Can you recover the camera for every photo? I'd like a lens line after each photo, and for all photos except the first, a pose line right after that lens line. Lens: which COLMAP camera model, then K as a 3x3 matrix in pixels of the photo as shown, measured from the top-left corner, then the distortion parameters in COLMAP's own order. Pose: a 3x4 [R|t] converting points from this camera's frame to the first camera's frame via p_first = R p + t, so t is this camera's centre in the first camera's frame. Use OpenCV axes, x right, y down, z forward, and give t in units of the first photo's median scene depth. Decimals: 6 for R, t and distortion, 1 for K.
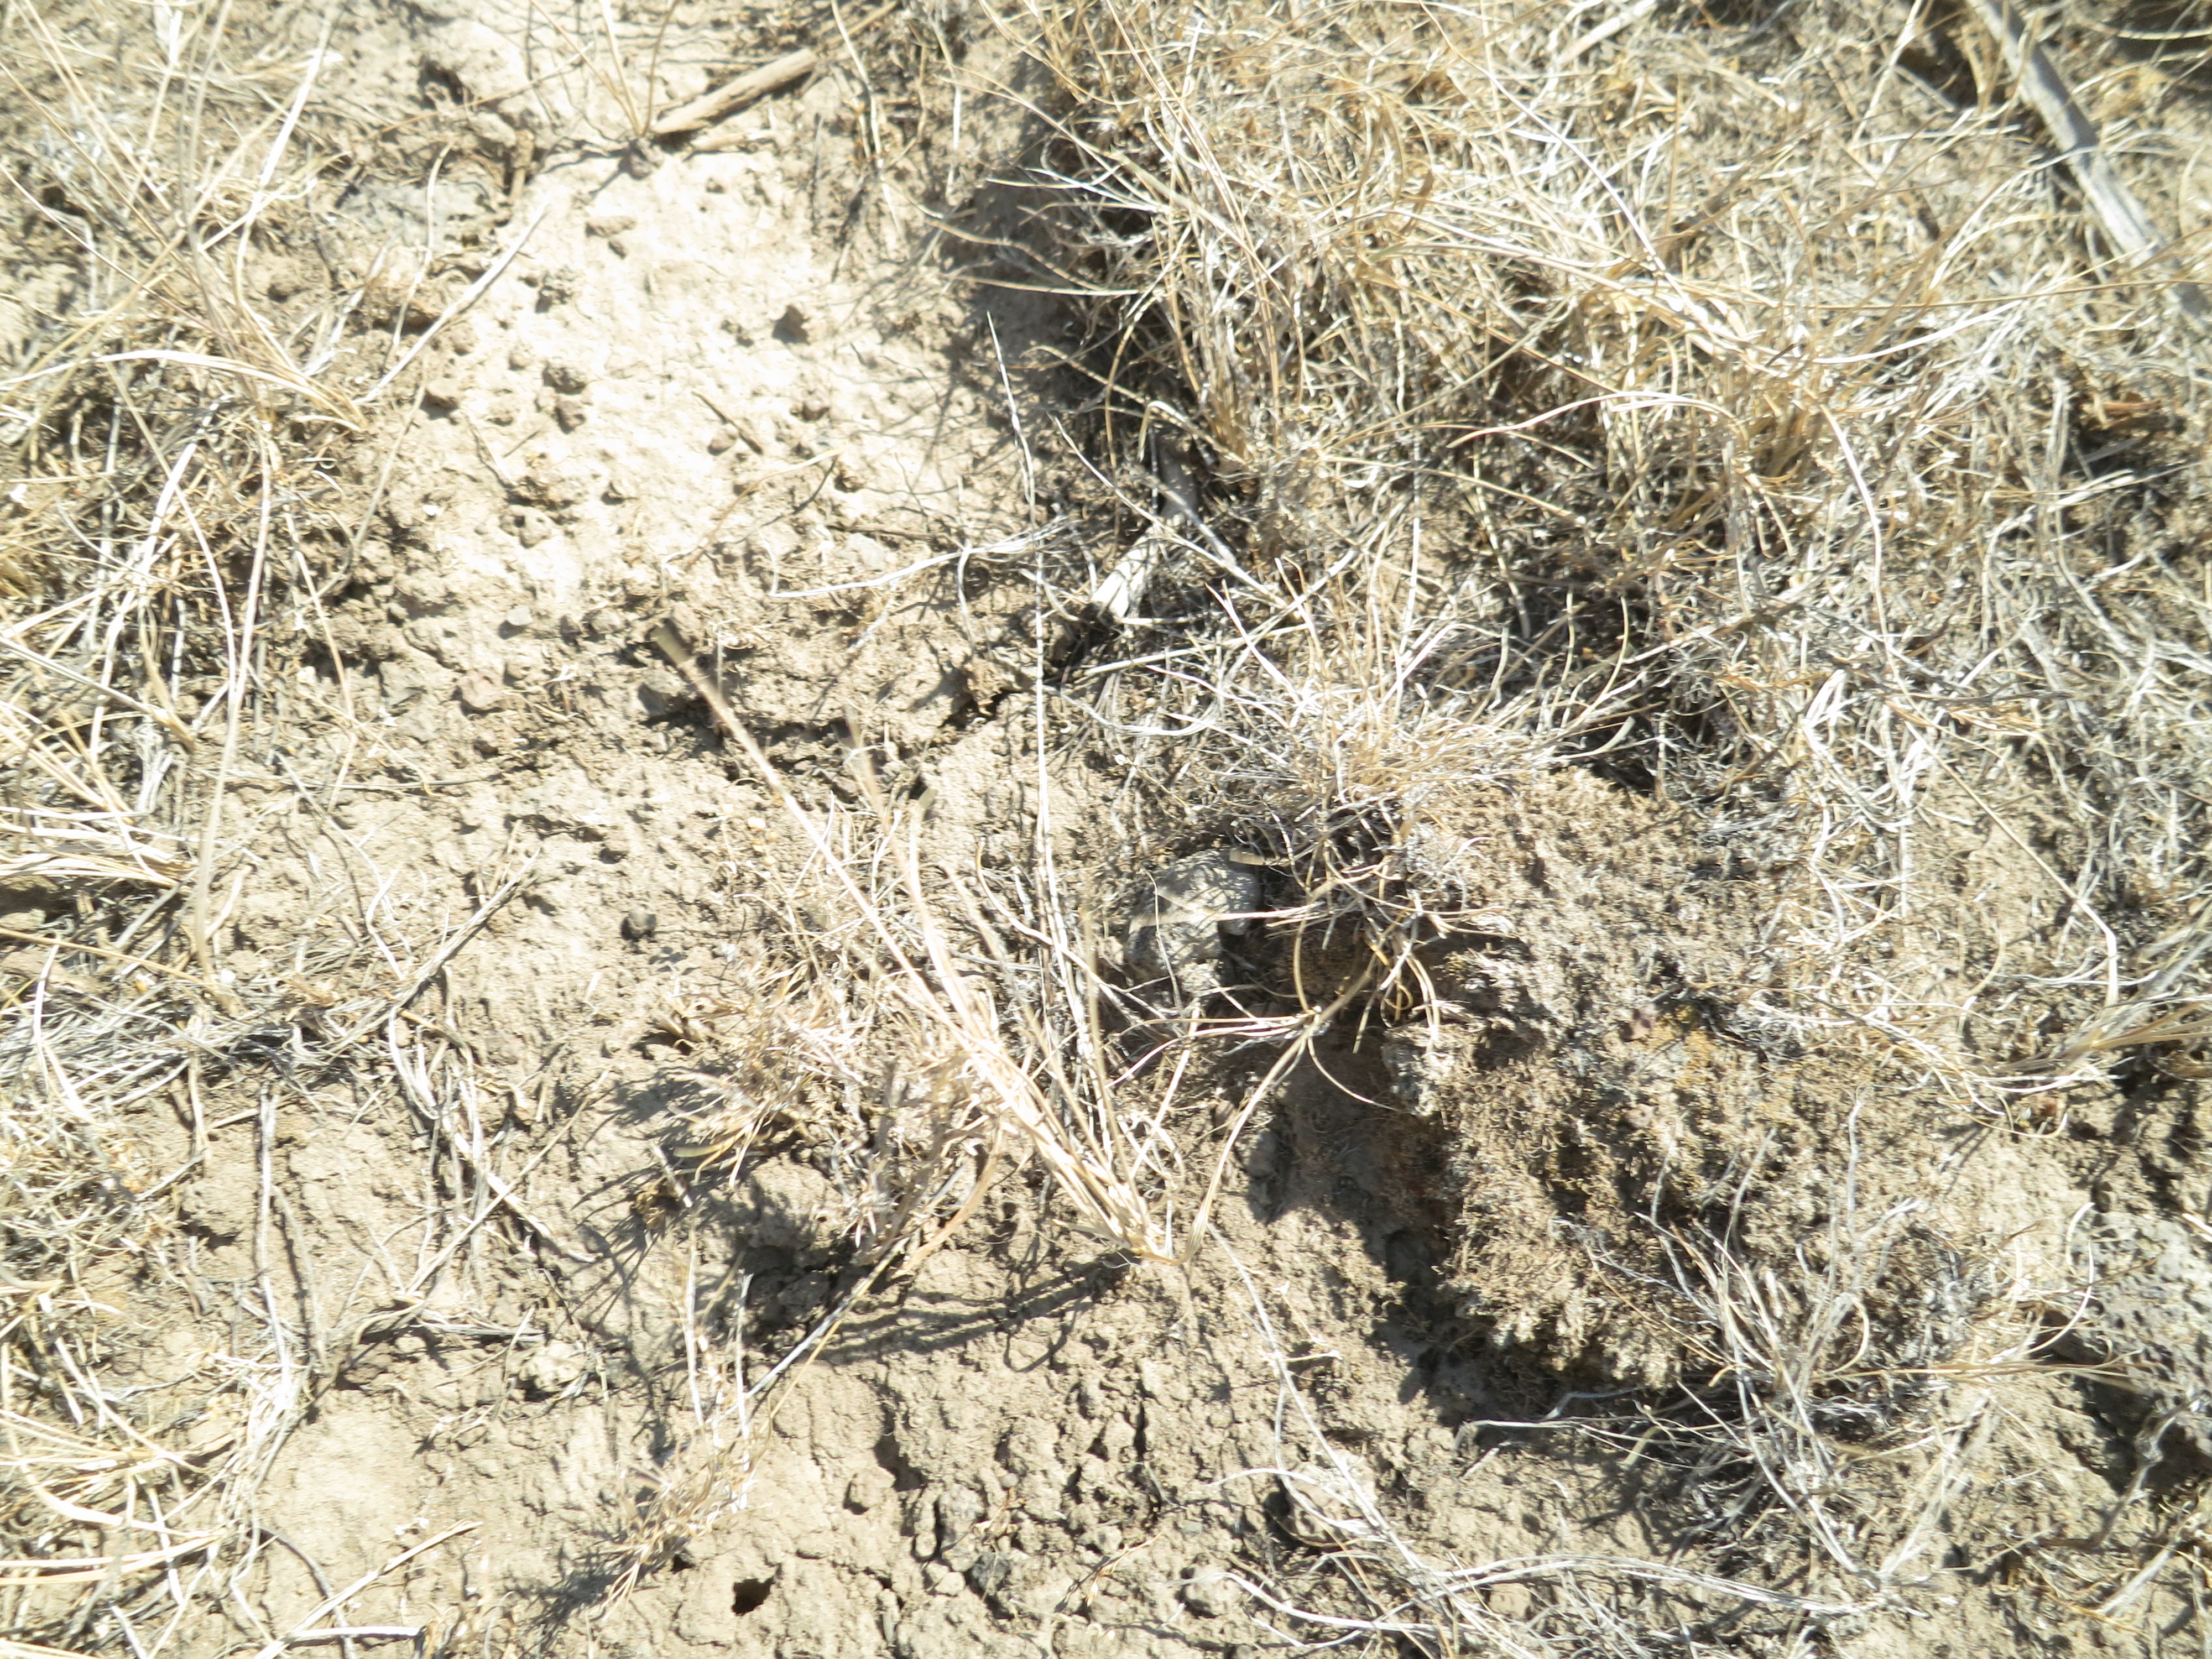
lens RADIAL K [[1581.8, 0, 1204.2], [0, 1581.8, 943.5], [0, 0, 1]] dist [-0.053930, 0.016469]
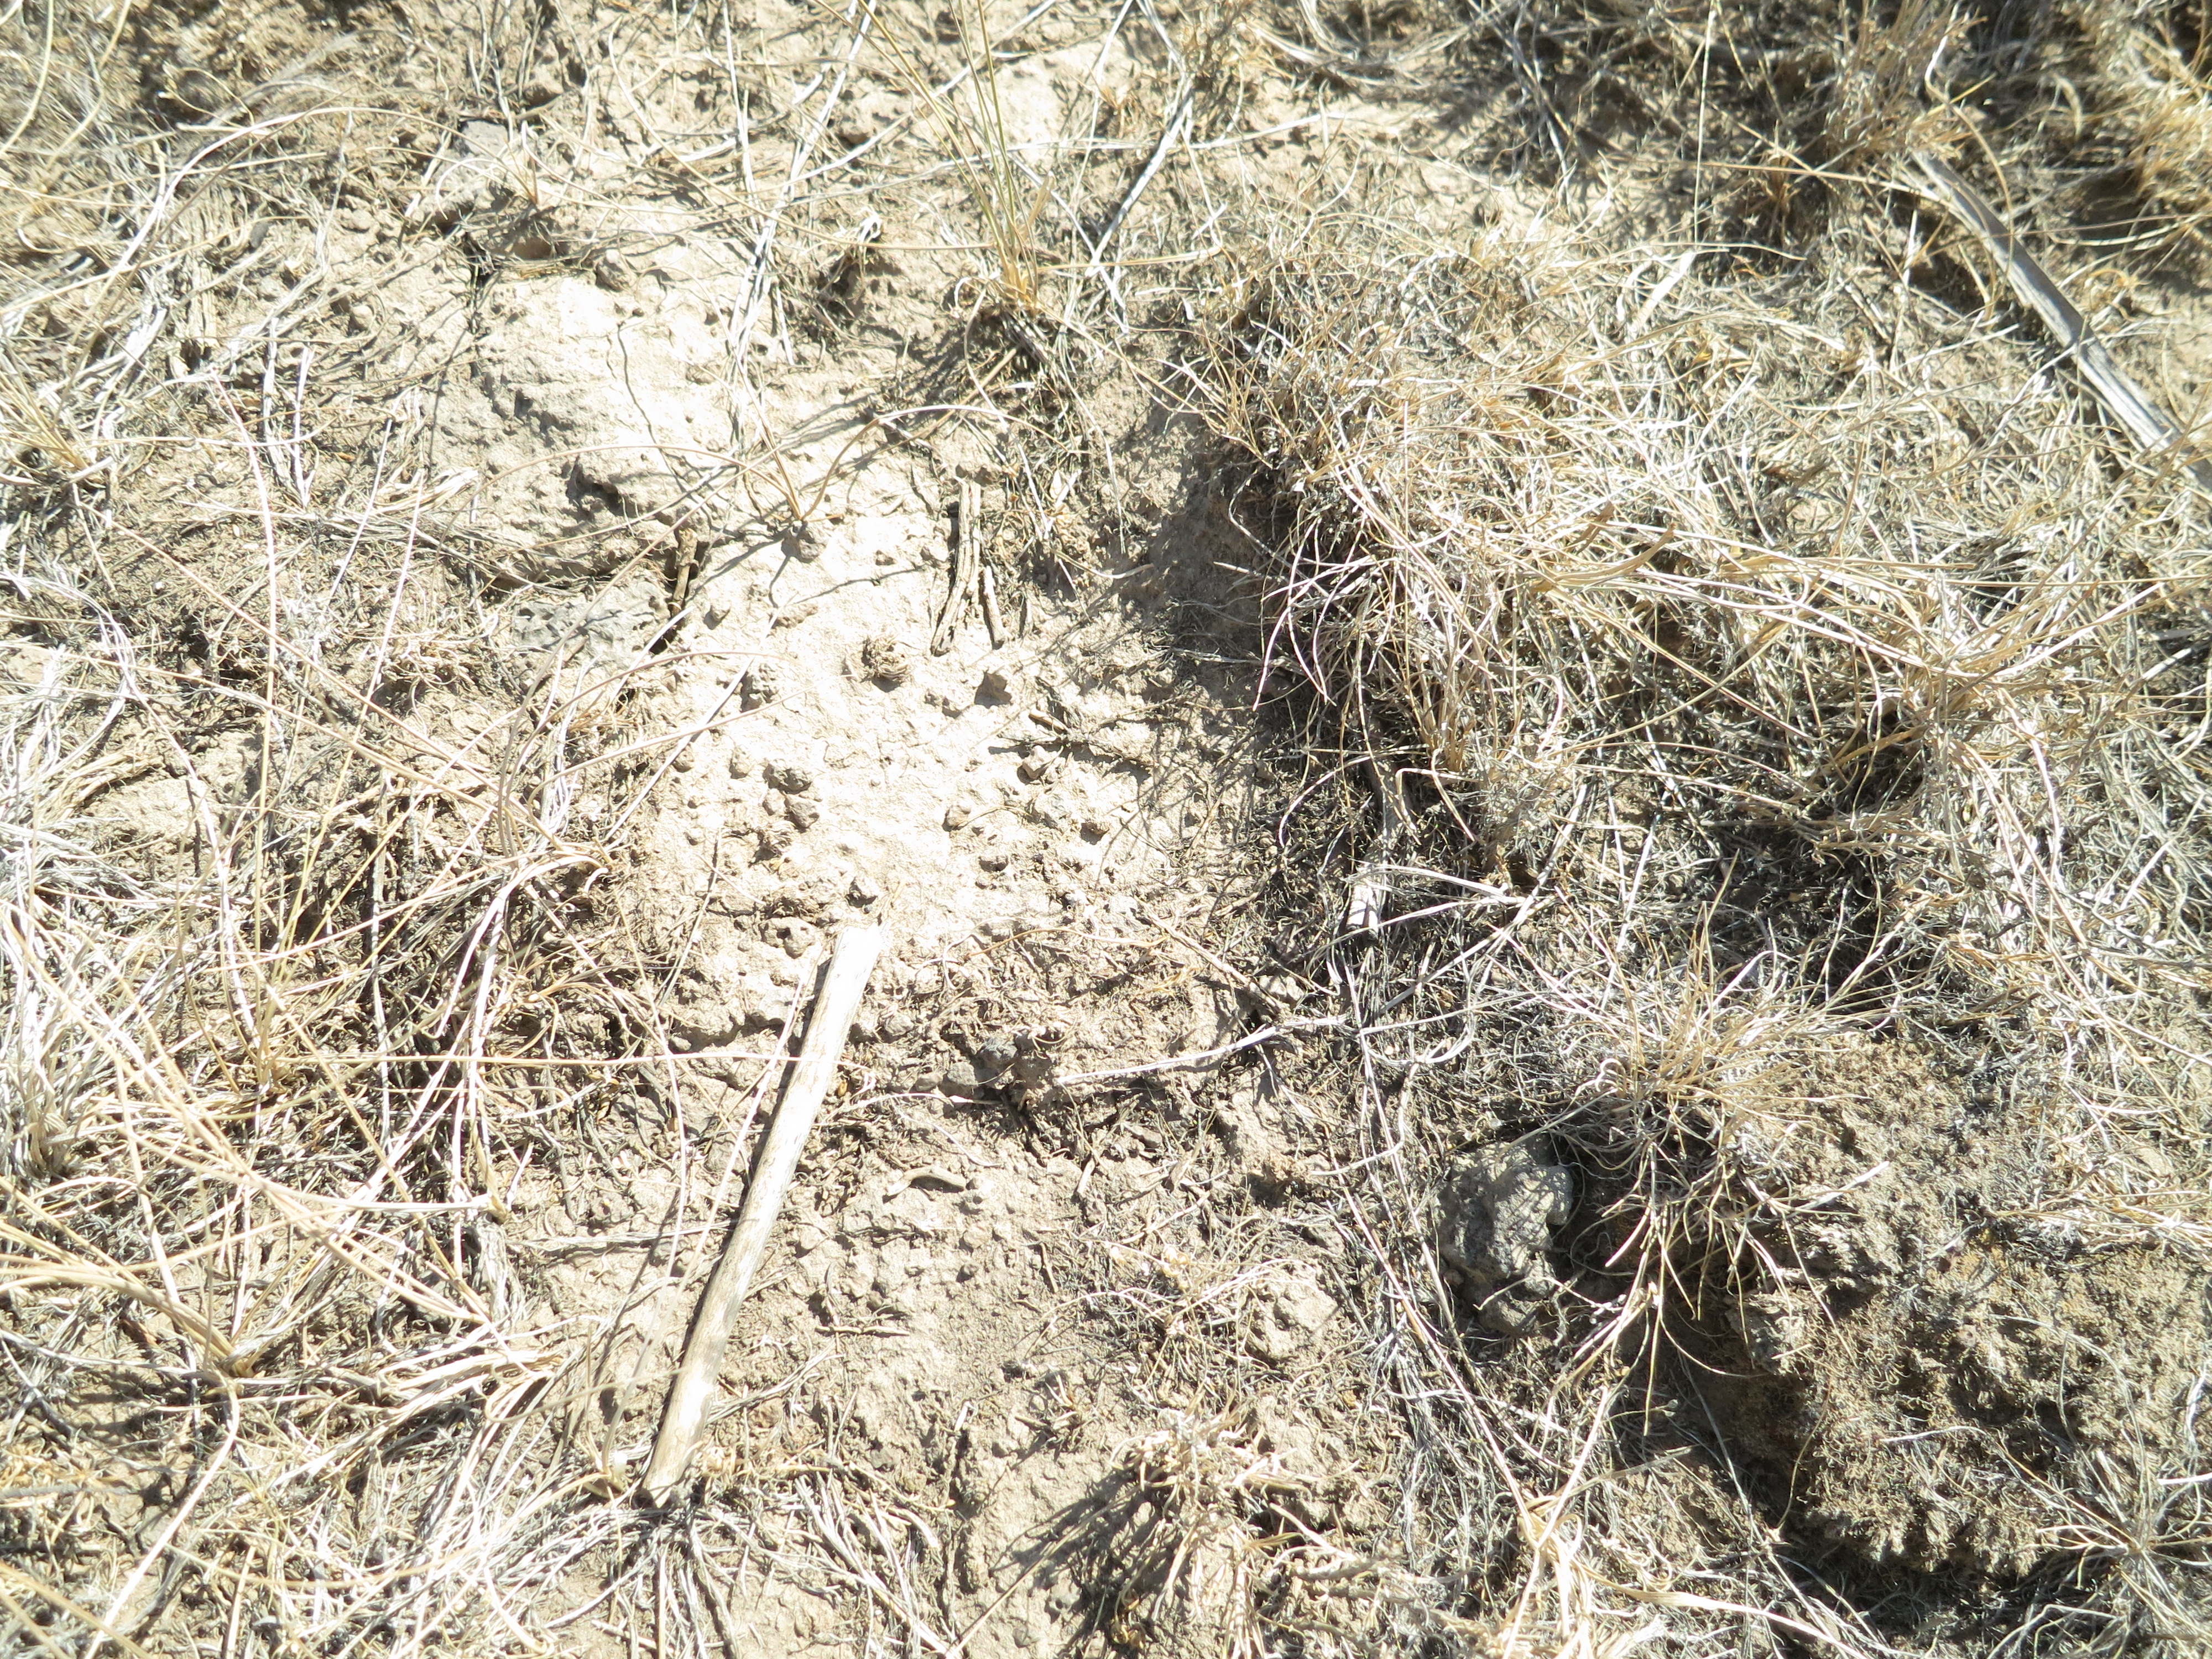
lens RADIAL K [[1581.8, 0, 1101.3], [0, 1581.8, 839.5], [0, 0, 1]] dist [-0.053930, 0.016469]
pose [[0.981615, -0.163844, 0.097909, -0.372549], [0.166742, 0.985752, -0.022130, -0.312927], [-0.092888, 0.038048, 0.994949, -0.051814]]
